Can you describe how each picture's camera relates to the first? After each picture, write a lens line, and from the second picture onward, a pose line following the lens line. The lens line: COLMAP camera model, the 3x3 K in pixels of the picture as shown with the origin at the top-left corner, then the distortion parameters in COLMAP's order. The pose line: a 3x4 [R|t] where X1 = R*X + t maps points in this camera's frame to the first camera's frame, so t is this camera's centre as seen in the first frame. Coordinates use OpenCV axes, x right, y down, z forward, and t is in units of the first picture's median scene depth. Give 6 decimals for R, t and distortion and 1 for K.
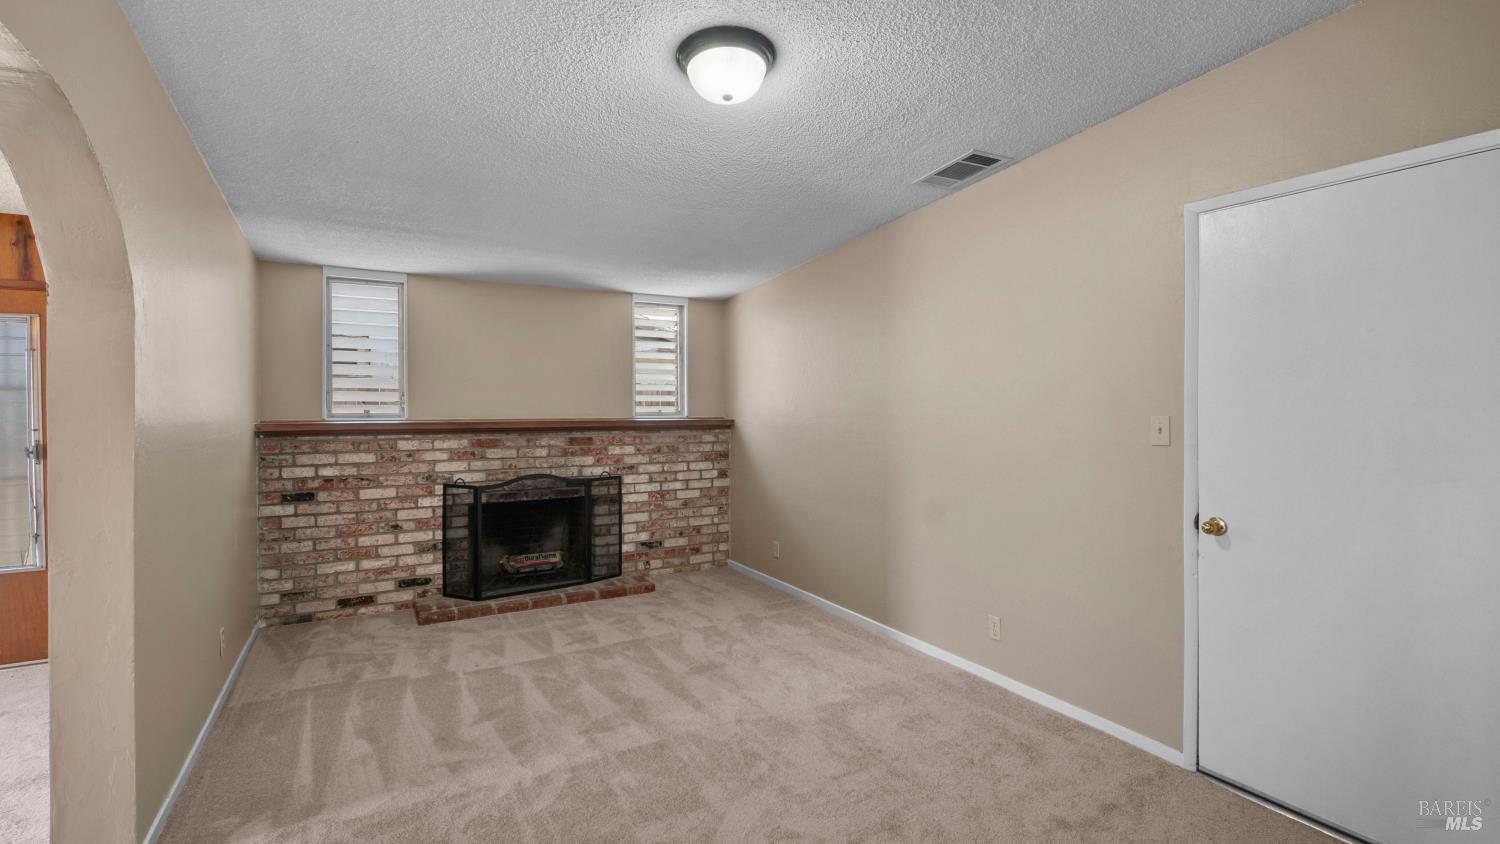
lens RADIAL K [[677.0, 0, 757.1], [0, 677.0, 410.9], [0, 0, 1]] dist [0.007787, 0.000243]
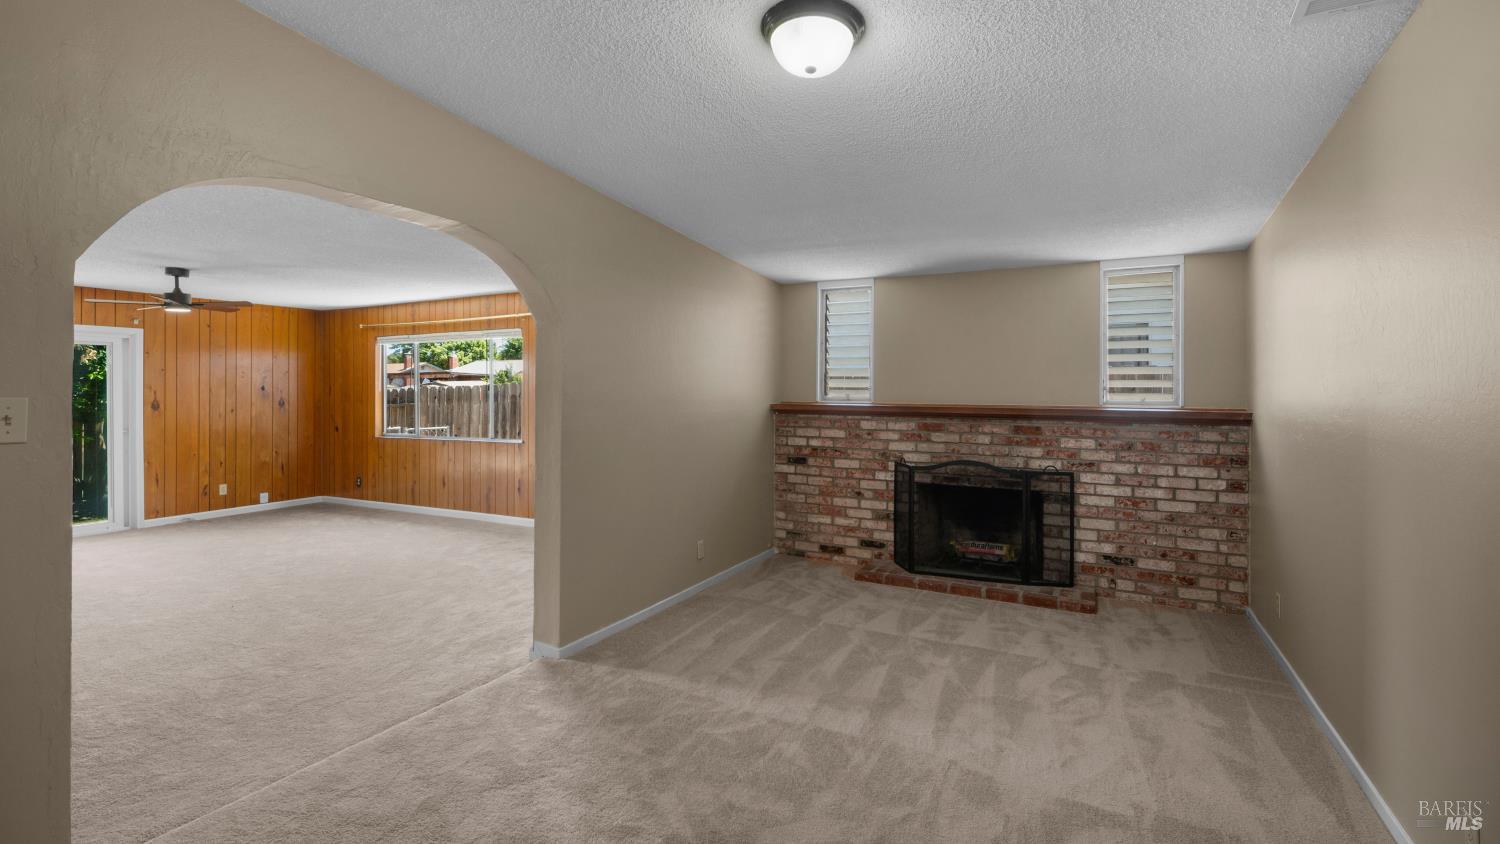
lens RADIAL K [[674.5, 0, 757.5], [0, 674.5, 389.6], [0, 0, 1]] dist [0.015569, -0.010601]
pose [[0.542887, 0.002933, -0.839800, 0.356965], [-0.012610, 0.999910, -0.004660, -0.002546], [0.839711, 0.013120, 0.542875, 0.210633]]
